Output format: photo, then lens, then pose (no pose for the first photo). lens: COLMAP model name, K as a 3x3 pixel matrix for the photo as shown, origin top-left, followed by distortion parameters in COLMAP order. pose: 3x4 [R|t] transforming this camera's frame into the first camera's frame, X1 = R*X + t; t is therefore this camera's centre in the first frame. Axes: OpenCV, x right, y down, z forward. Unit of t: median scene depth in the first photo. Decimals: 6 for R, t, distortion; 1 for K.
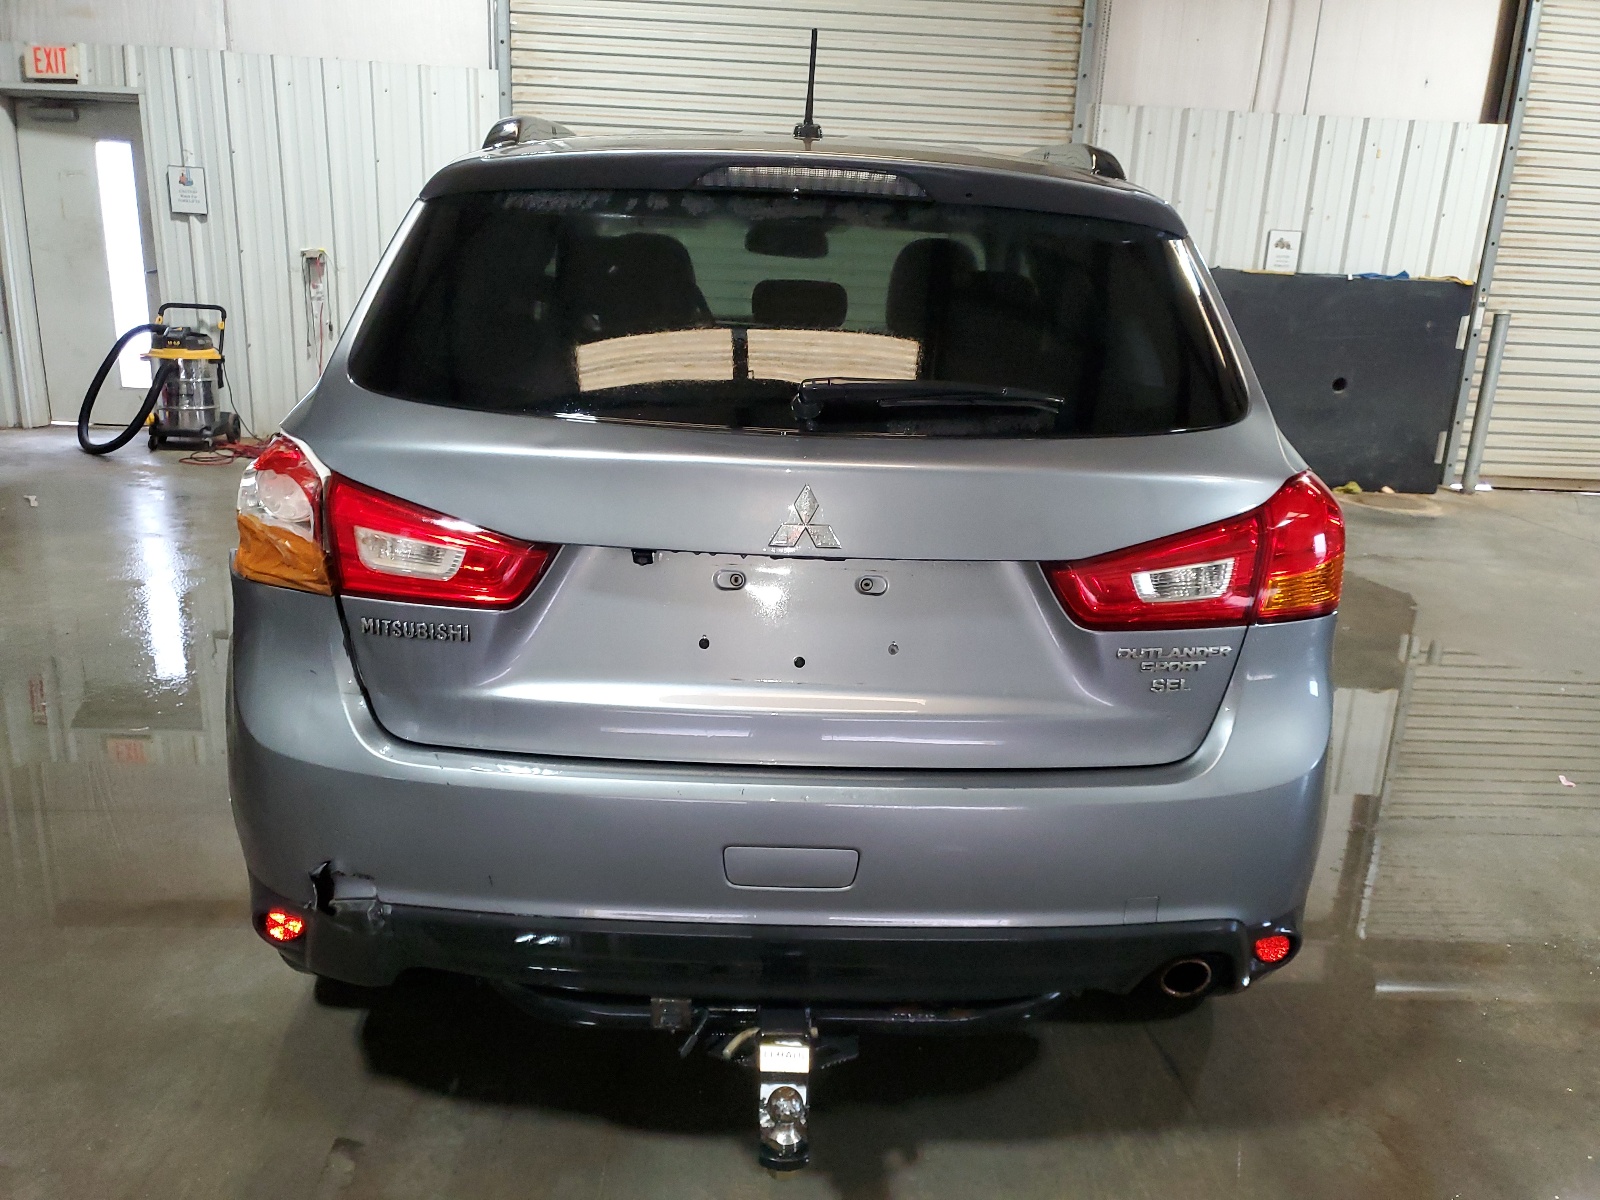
lens RADIAL K [[1231.2, 0, 802.6], [0, 1231.2, 609.6], [0, 0, 1]] dist [0.039796, -0.029144]
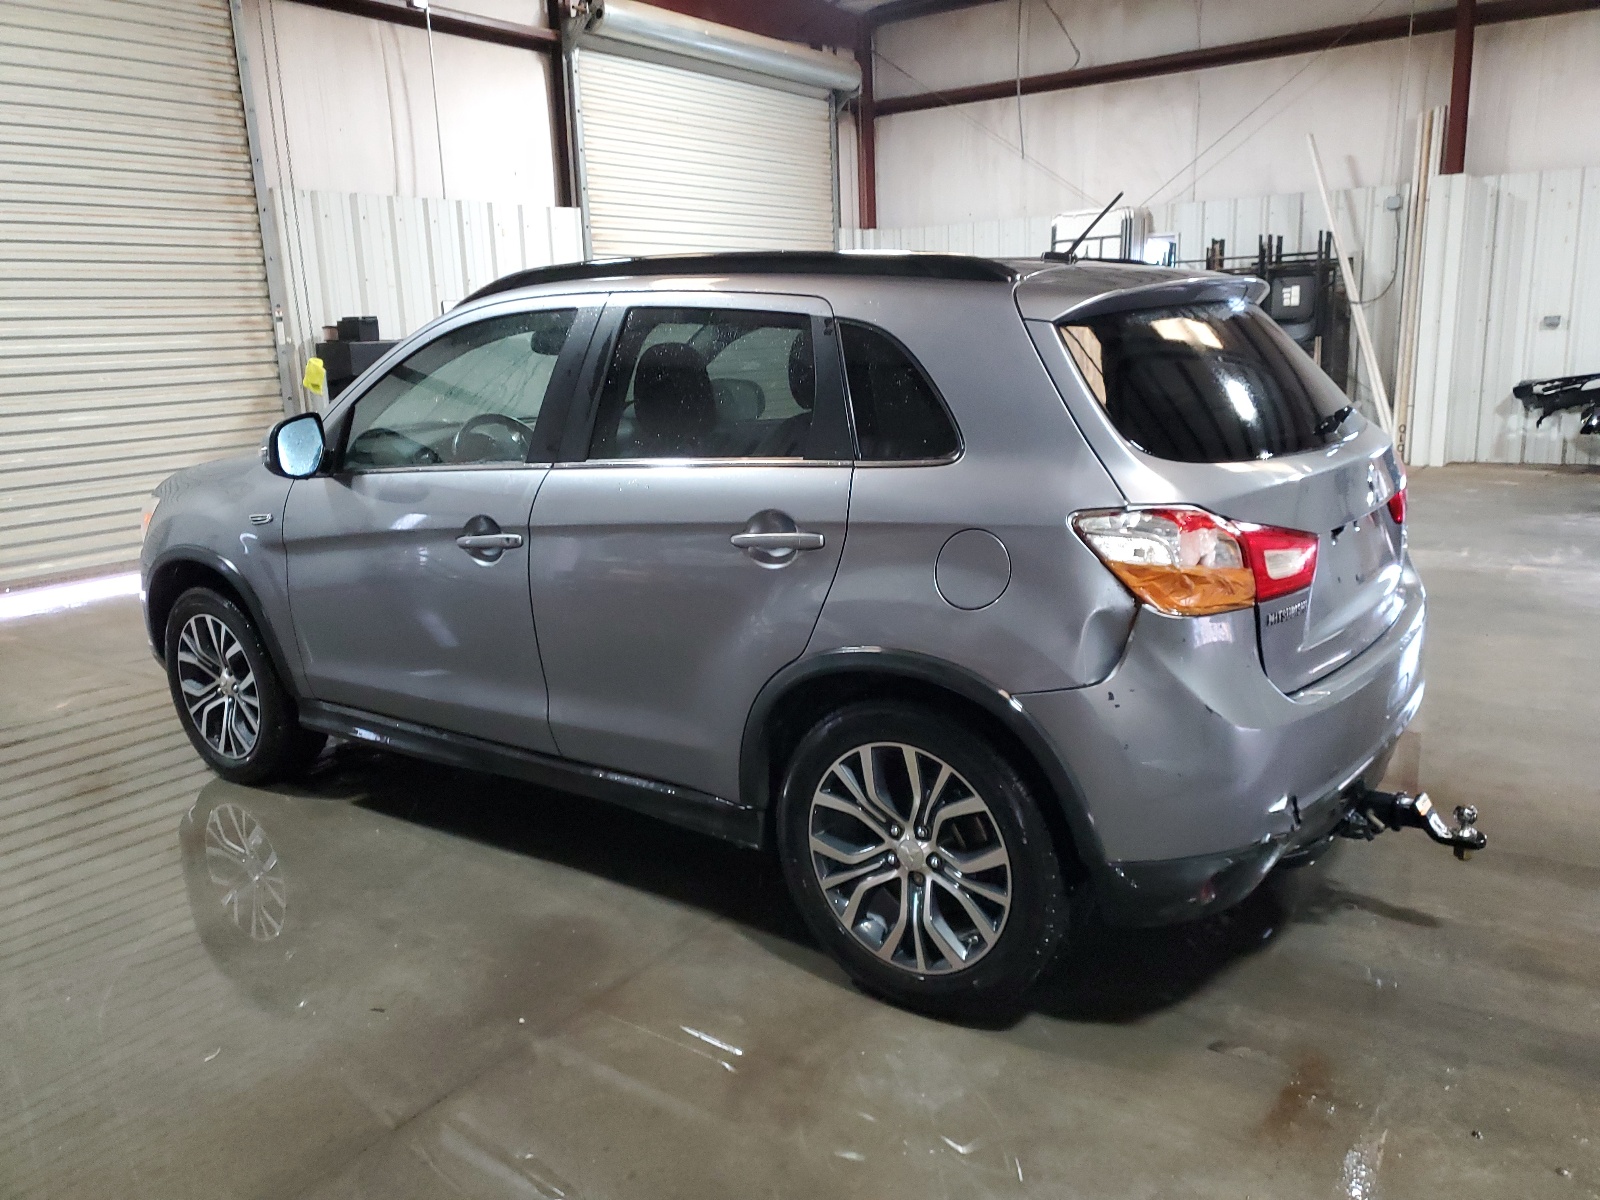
lens RADIAL K [[1231.2, 0, 801.9], [0, 1231.2, 601.6], [0, 0, 1]] dist [0.039796, -0.029144]
pose [[0.620241, -0.244920, 0.745195, -0.327312], [0.282882, 0.955918, 0.078728, -0.050748], [-0.731628, 0.161972, 0.662183, 0.087525]]
